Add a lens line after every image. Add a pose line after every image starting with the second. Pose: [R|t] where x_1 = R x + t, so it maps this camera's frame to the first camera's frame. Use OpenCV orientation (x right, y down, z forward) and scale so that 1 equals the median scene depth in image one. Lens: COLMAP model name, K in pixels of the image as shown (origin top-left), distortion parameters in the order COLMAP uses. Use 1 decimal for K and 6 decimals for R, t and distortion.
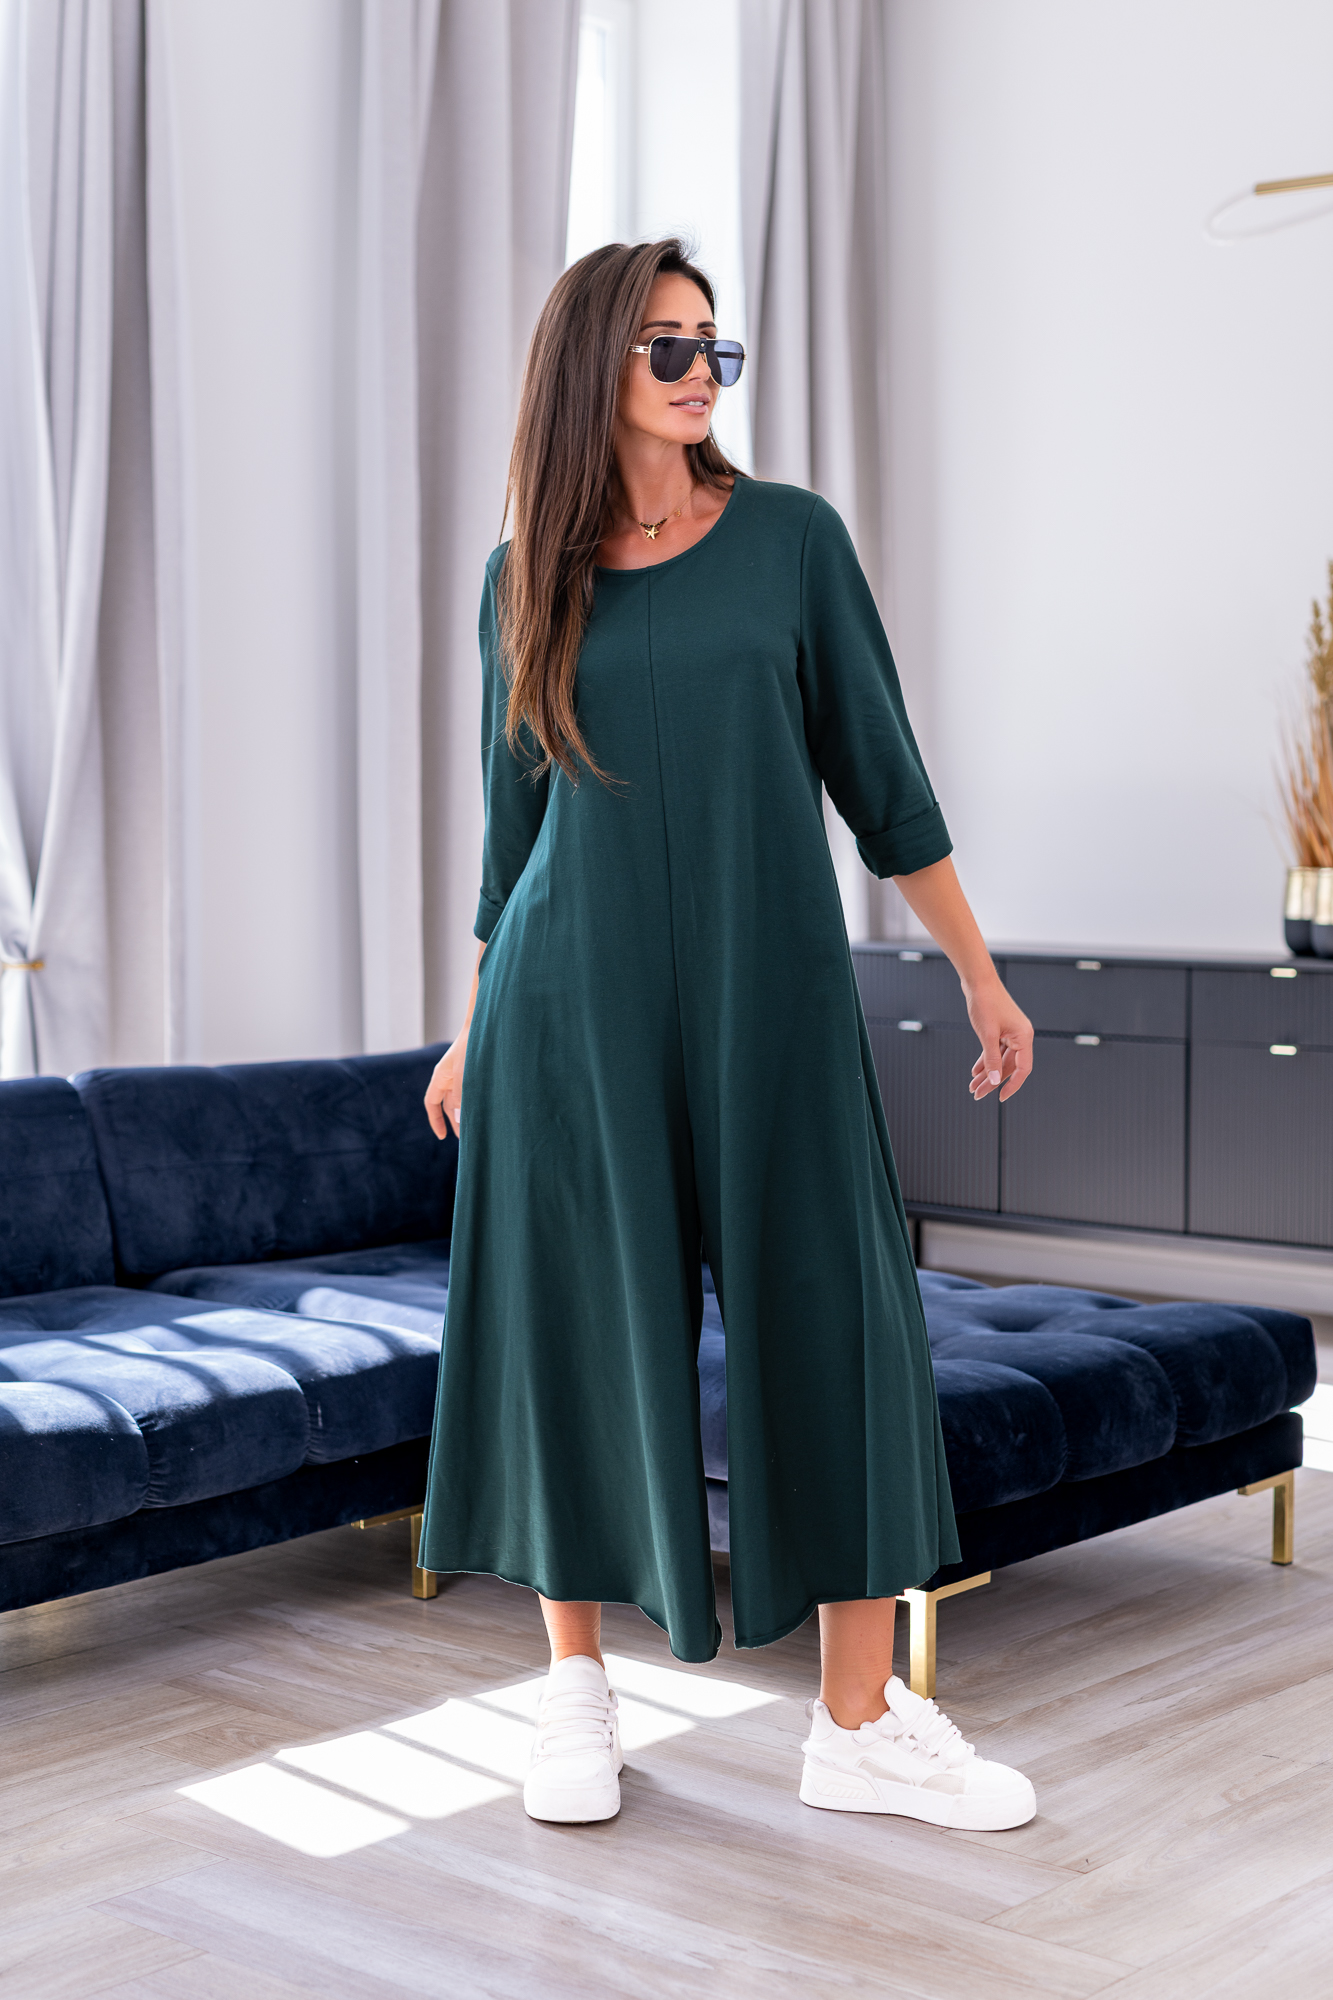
lens RADIAL K [[2925.9, 0, 698.6], [0, 2925.9, 984.0], [0, 0, 1]] dist [0.007606, 0.000000]
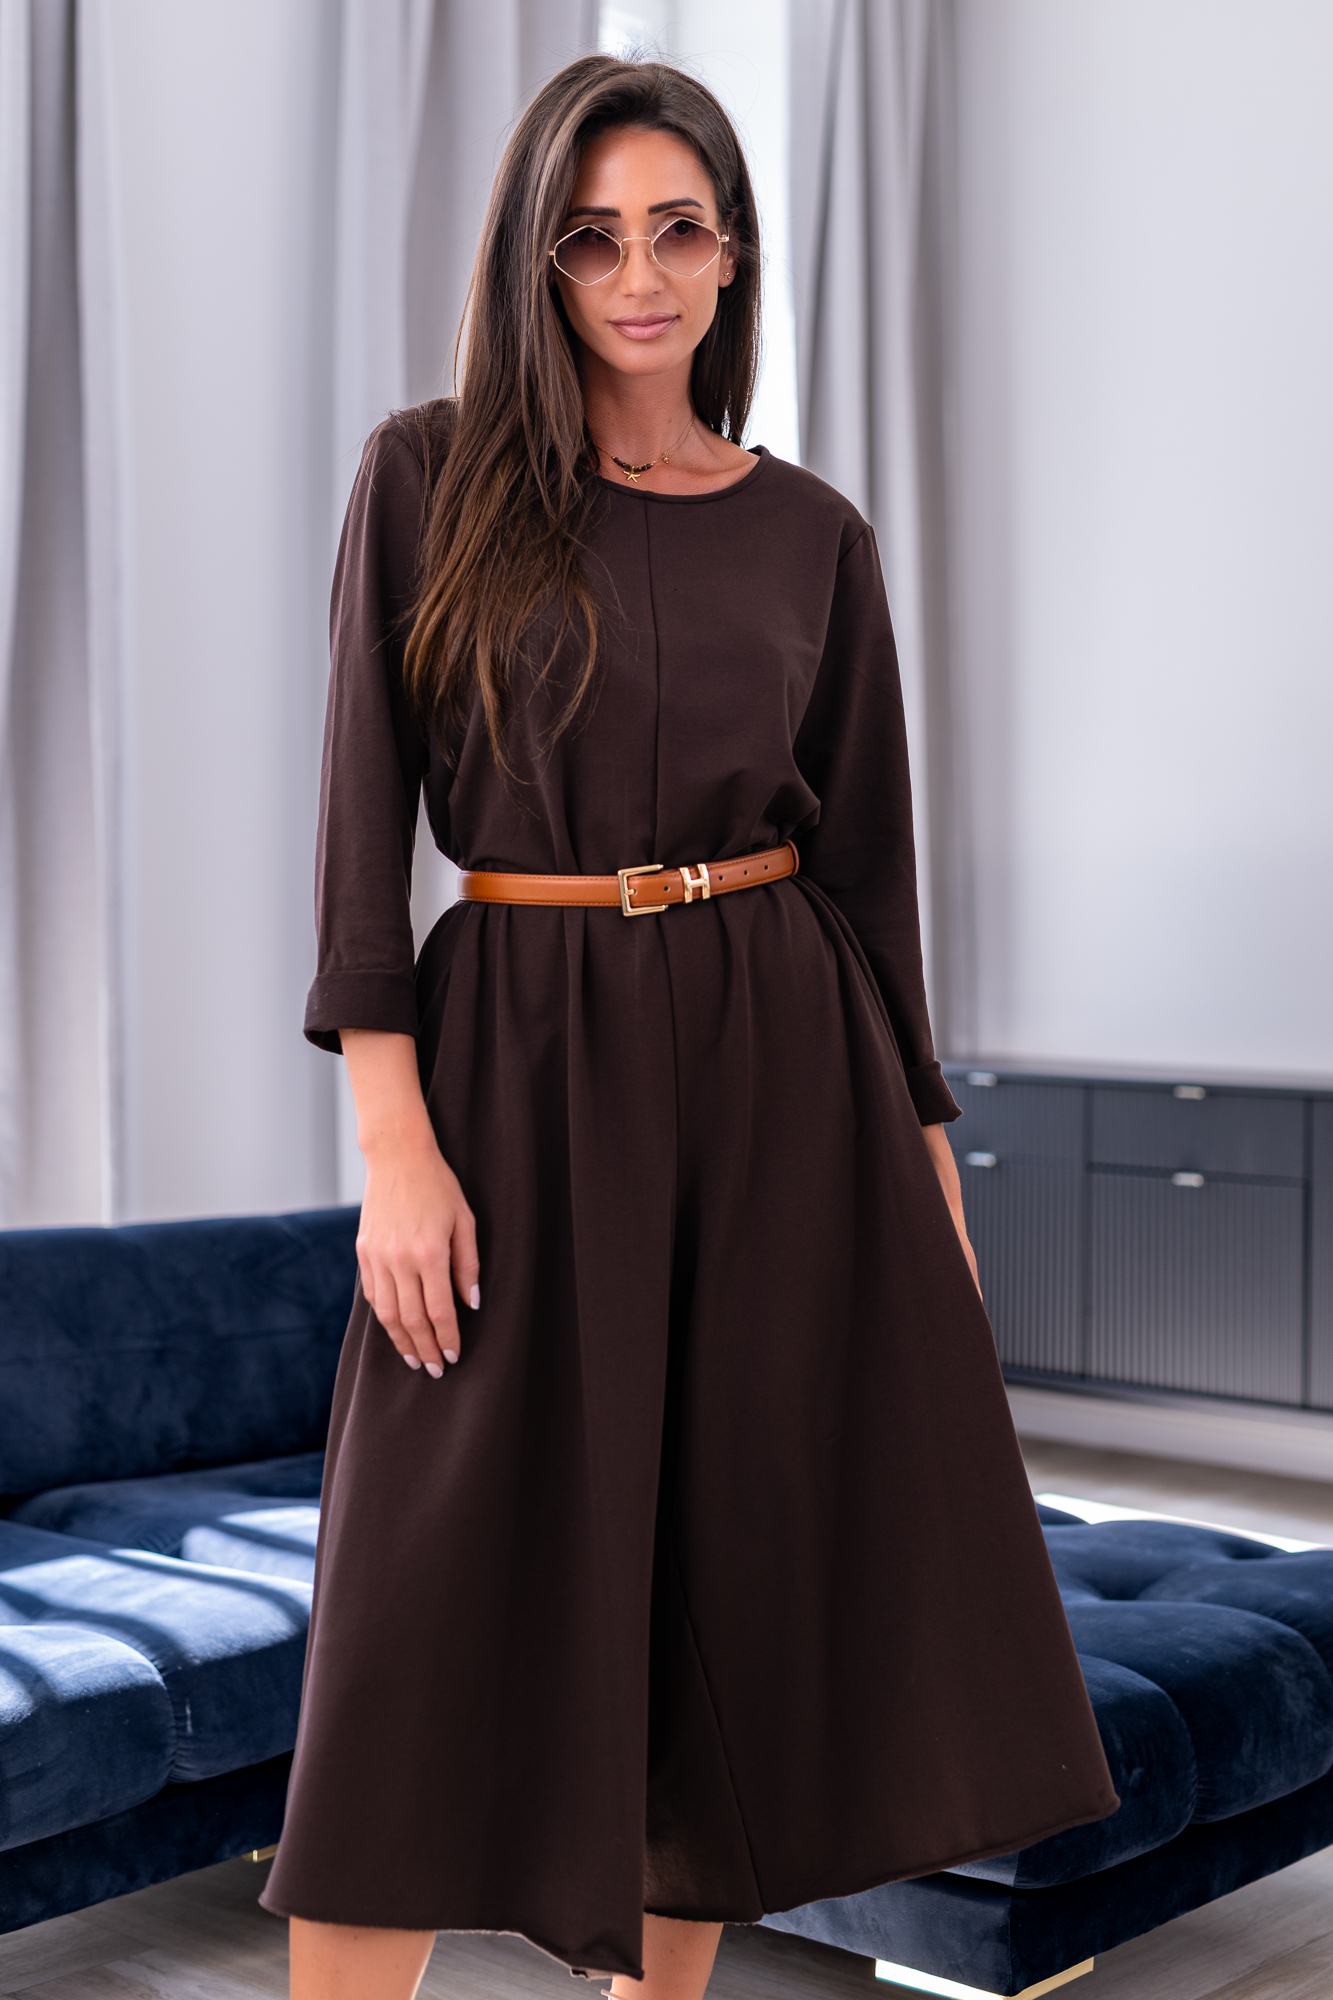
lens RADIAL K [[2780.6, 0, 713.4], [0, 2780.6, 988.9], [0, 0, 1]] dist [0.001535, 0.000000]
pose [[0.999741, 0.004160, -0.022387, 0.016058], [-0.004824, 0.999548, -0.029668, -0.015866], [0.022253, 0.029768, 0.999309, 0.246194]]
